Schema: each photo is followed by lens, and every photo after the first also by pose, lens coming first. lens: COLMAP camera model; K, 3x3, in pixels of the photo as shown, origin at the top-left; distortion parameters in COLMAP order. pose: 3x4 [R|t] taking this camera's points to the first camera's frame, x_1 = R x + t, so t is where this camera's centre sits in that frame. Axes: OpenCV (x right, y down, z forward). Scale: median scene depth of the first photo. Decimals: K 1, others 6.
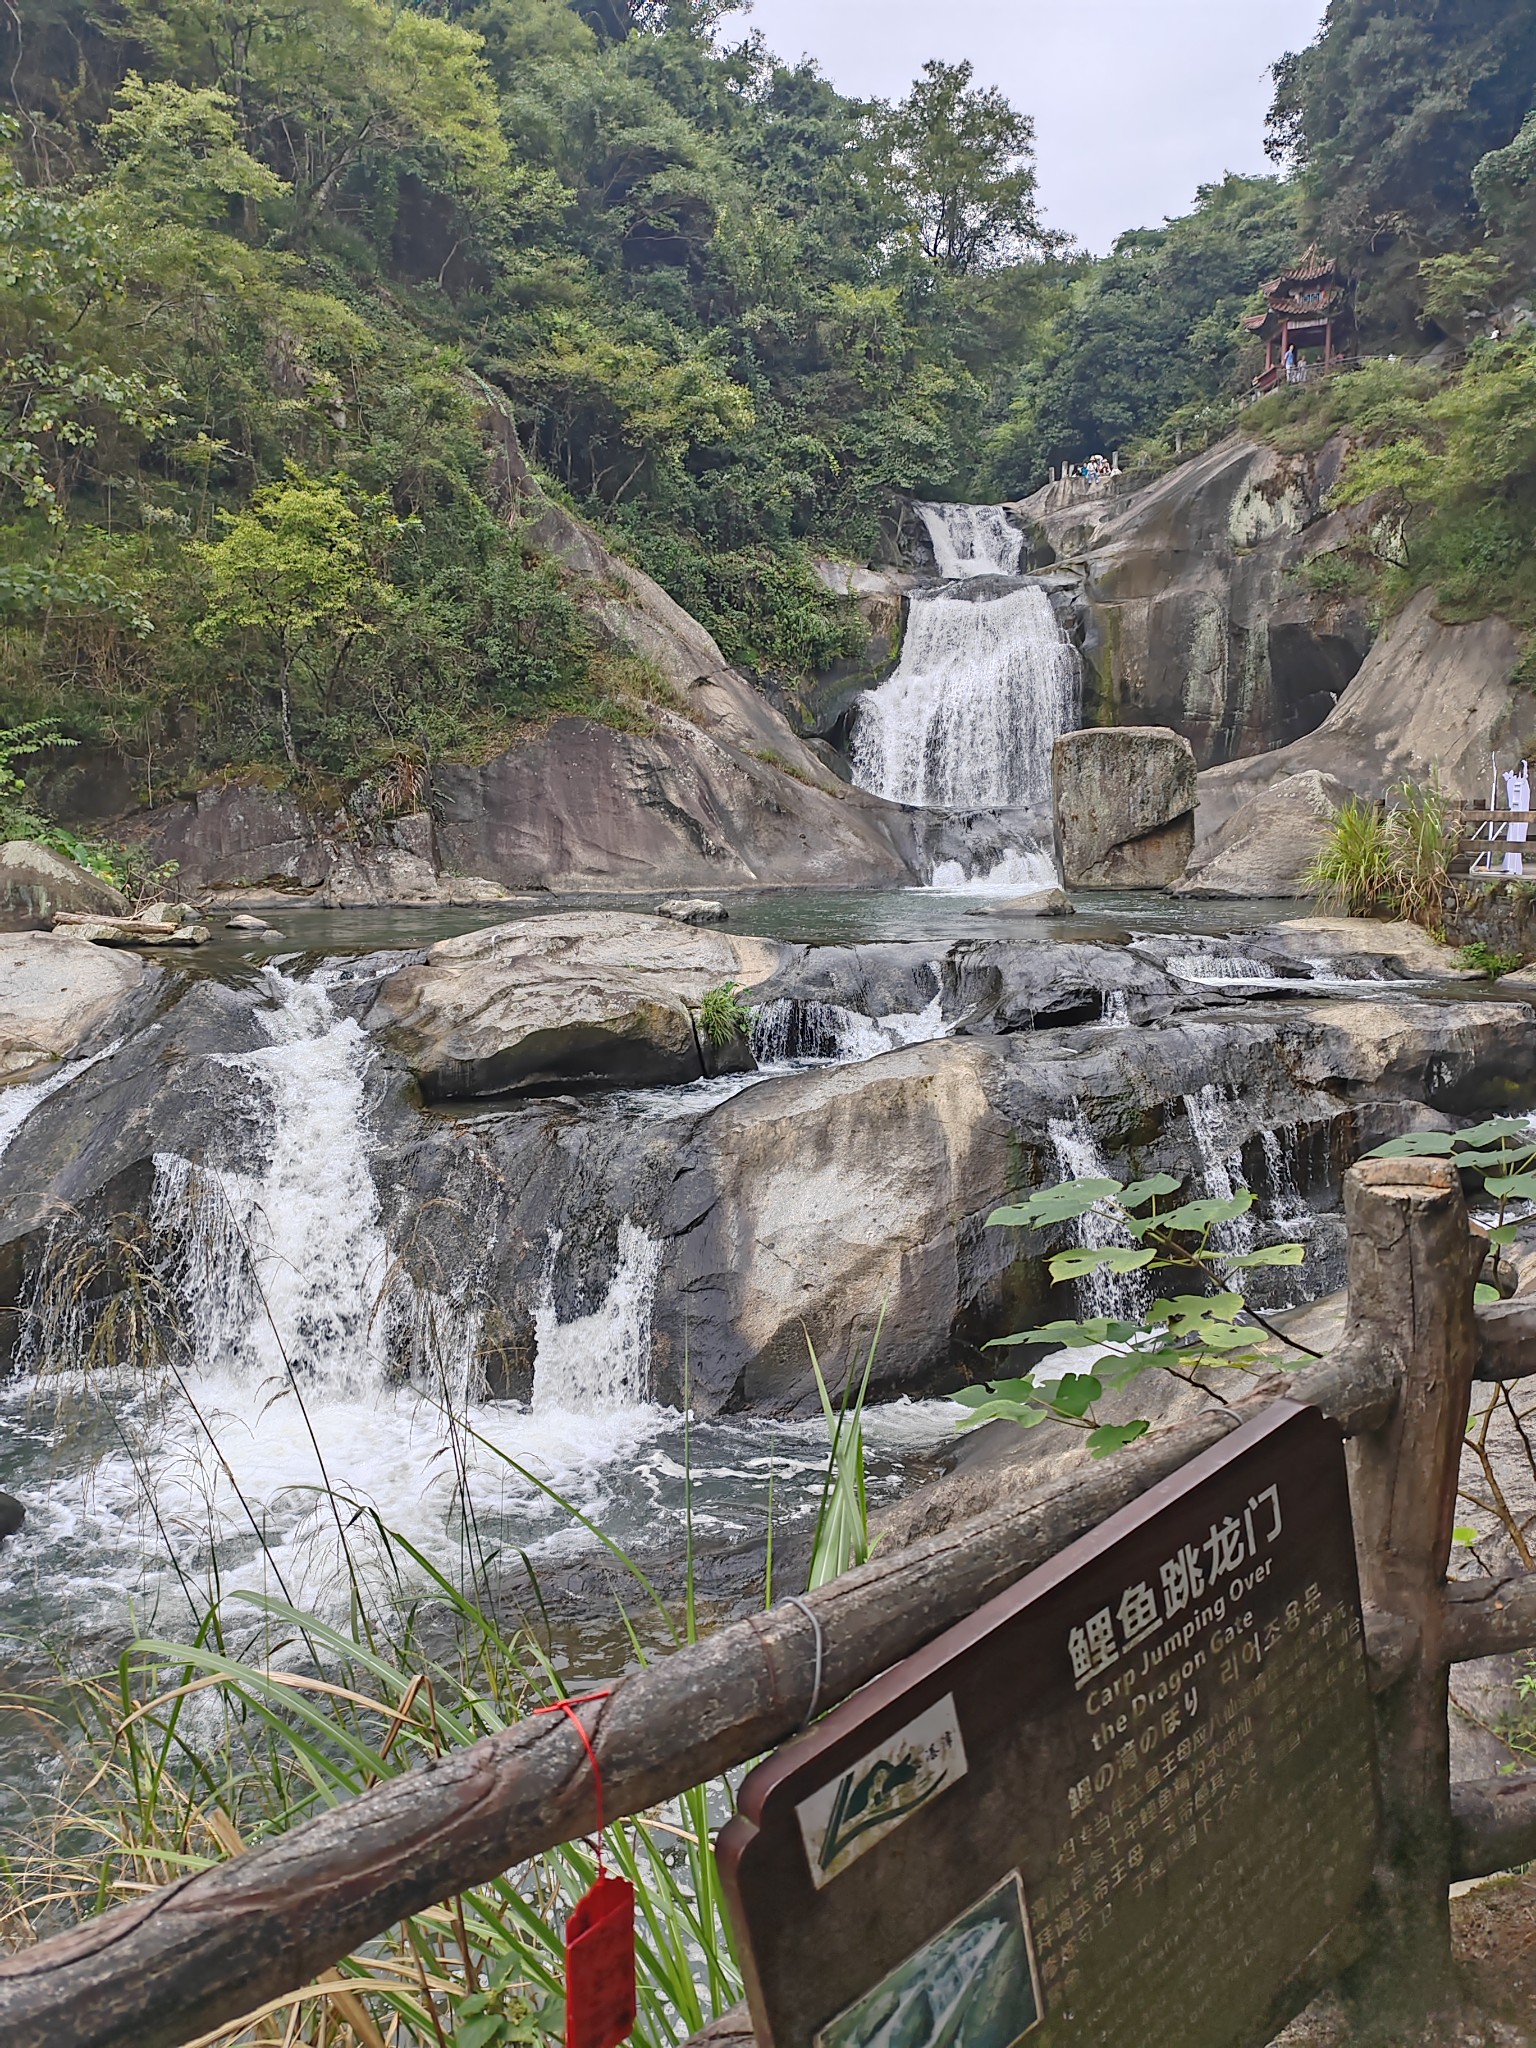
lens RADIAL K [[1595.9, 0, 768.0], [0, 1595.9, 1024.0], [0, 0, 1]] dist [0.041144, -0.035776]
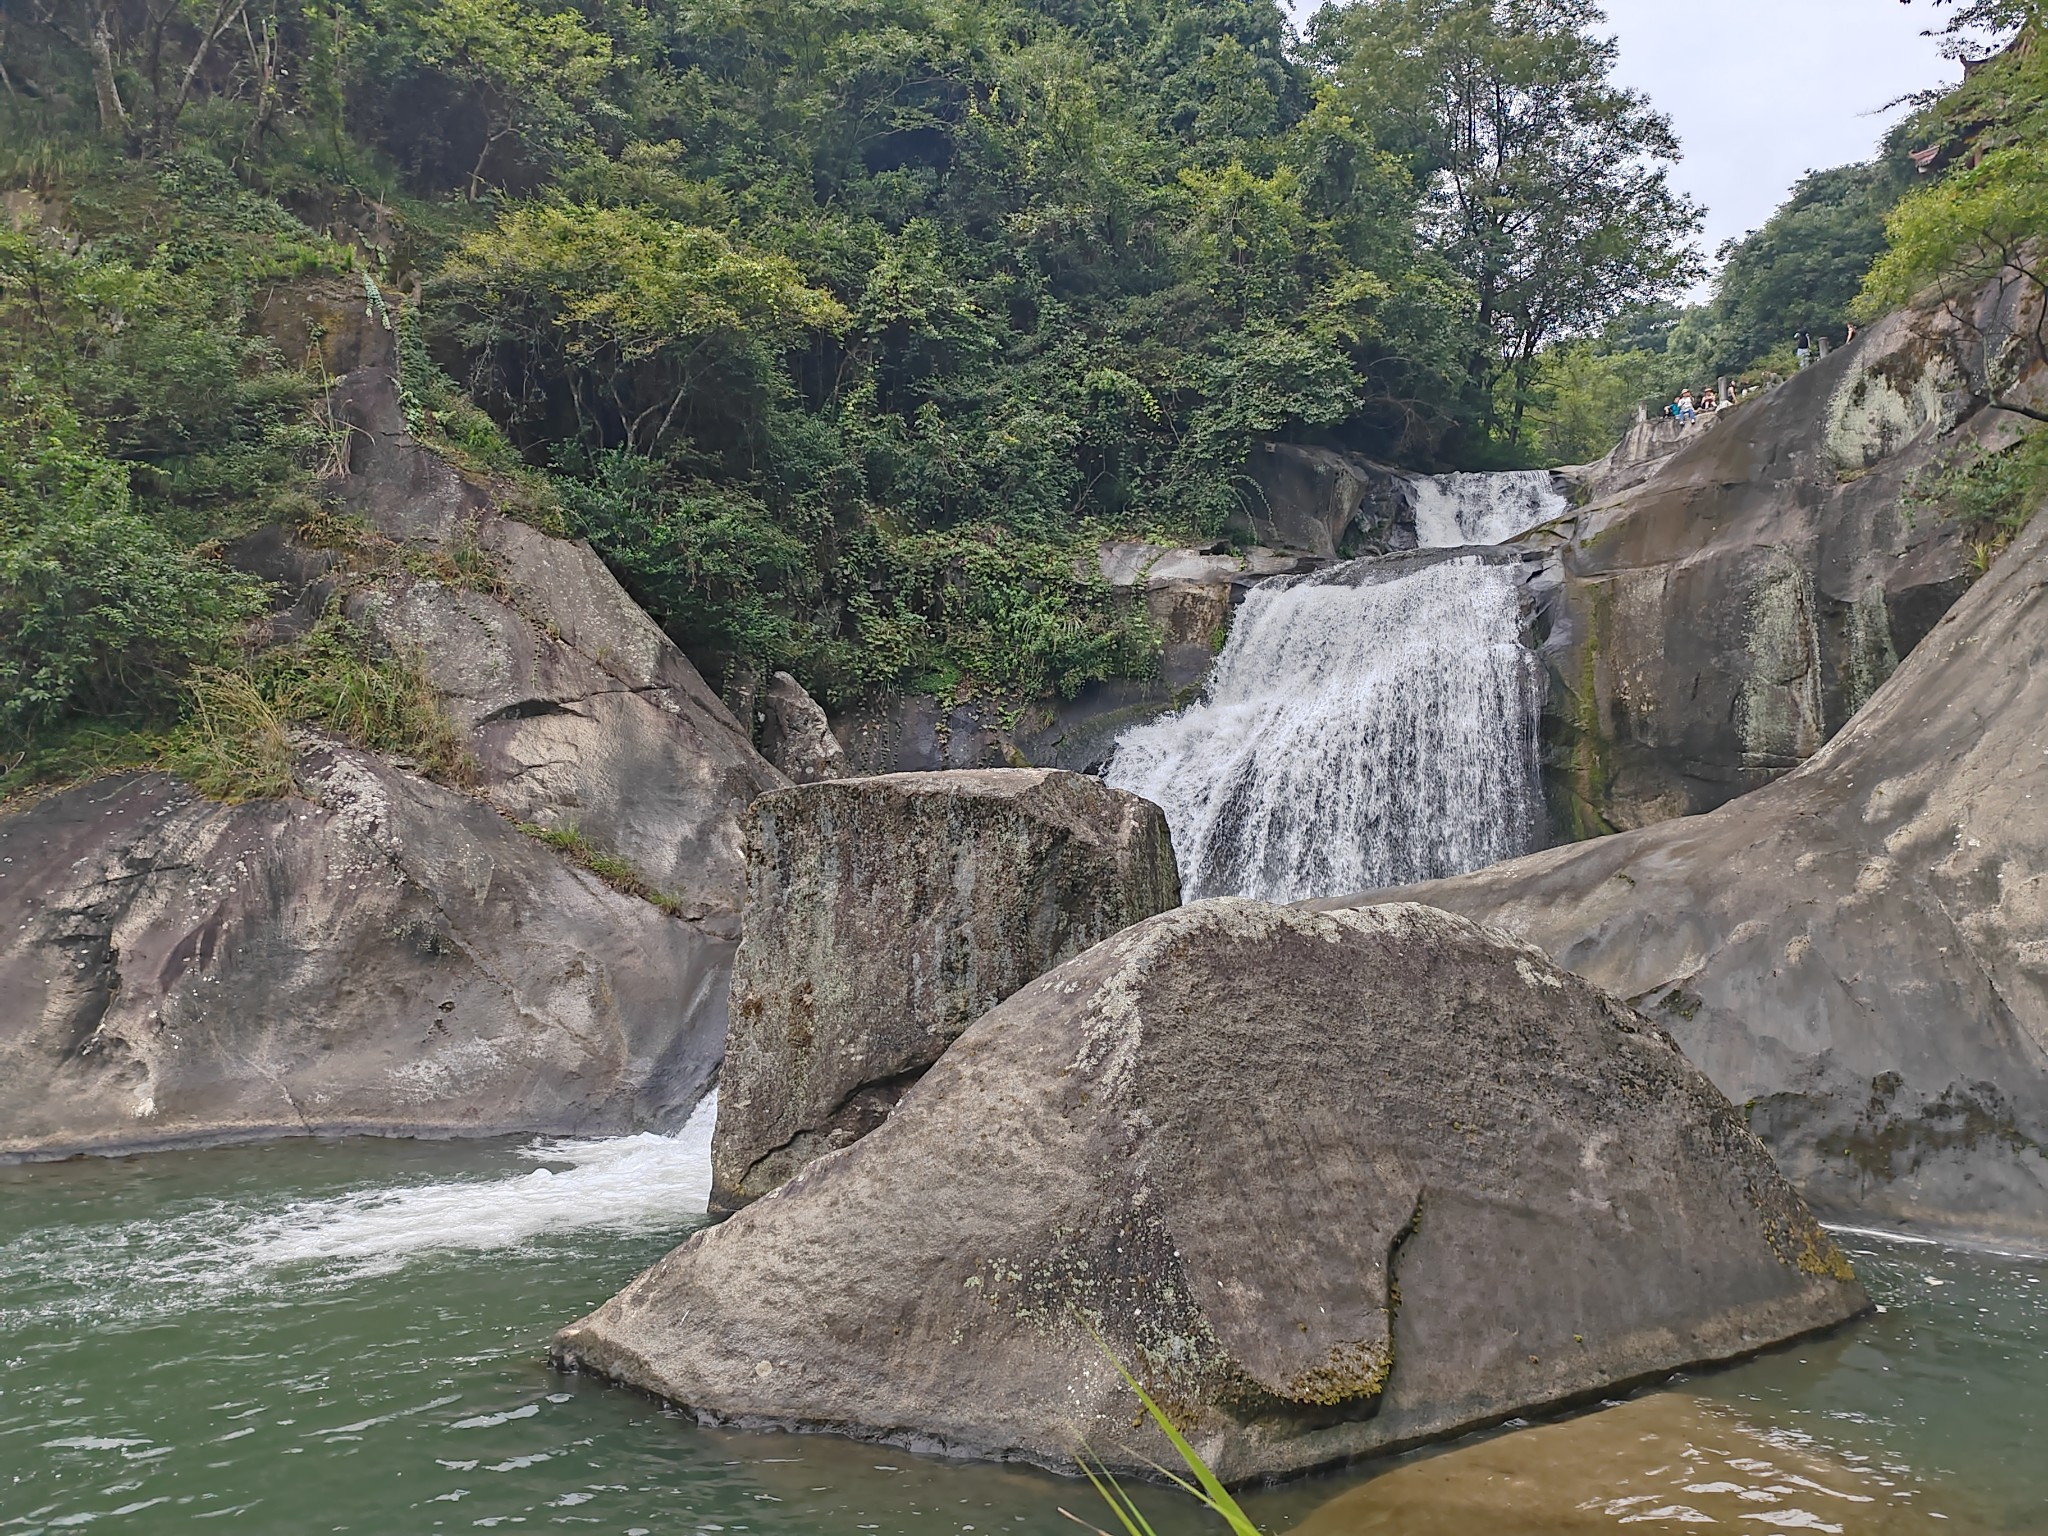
lens RADIAL K [[1568.0, 0, 1011.2], [0, 1568.0, 759.7], [0, 0, 1]] dist [0.042989, -0.047074]
pose [[0.924636, -0.021154, -0.380264, 0.349642], [-0.057400, 0.979311, -0.194052, -0.105334], [0.376501, 0.201254, 0.904292, 0.606206]]
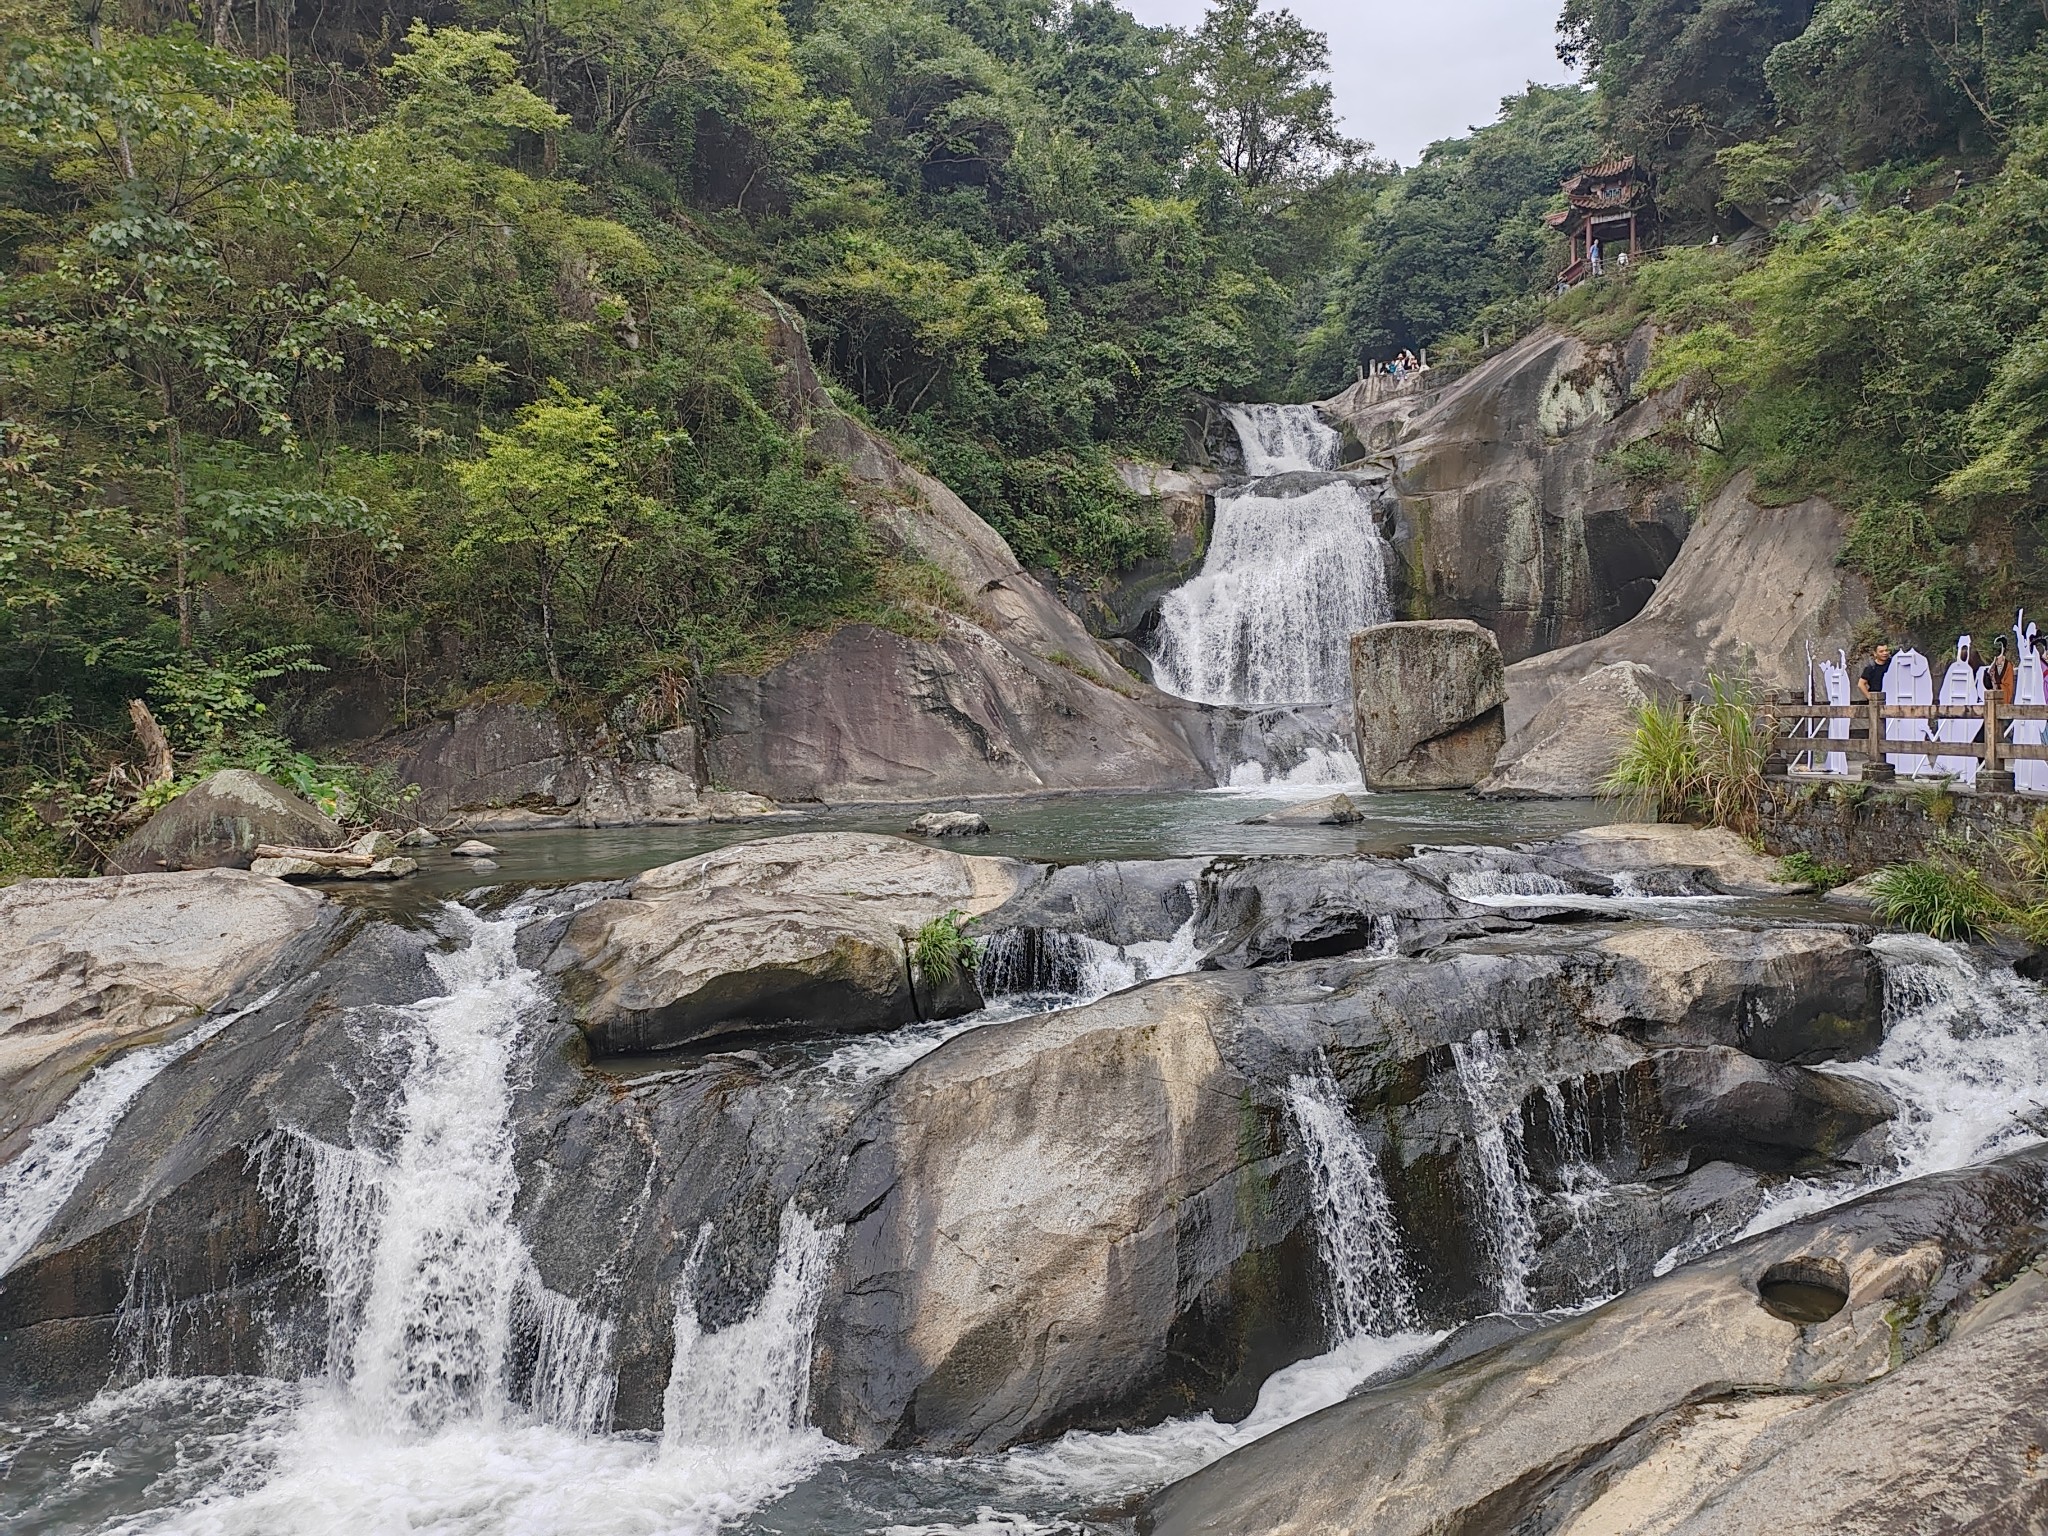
lens RADIAL K [[1584.7, 0, 1024.8], [0, 1584.7, 760.7], [0, 0, 1]] dist [0.051243, -0.071650]
pose [[0.998368, -0.020153, -0.053427, 0.030140], [0.014747, 0.994907, -0.099713, -0.009567], [0.055164, 0.098763, 0.993581, 0.044695]]
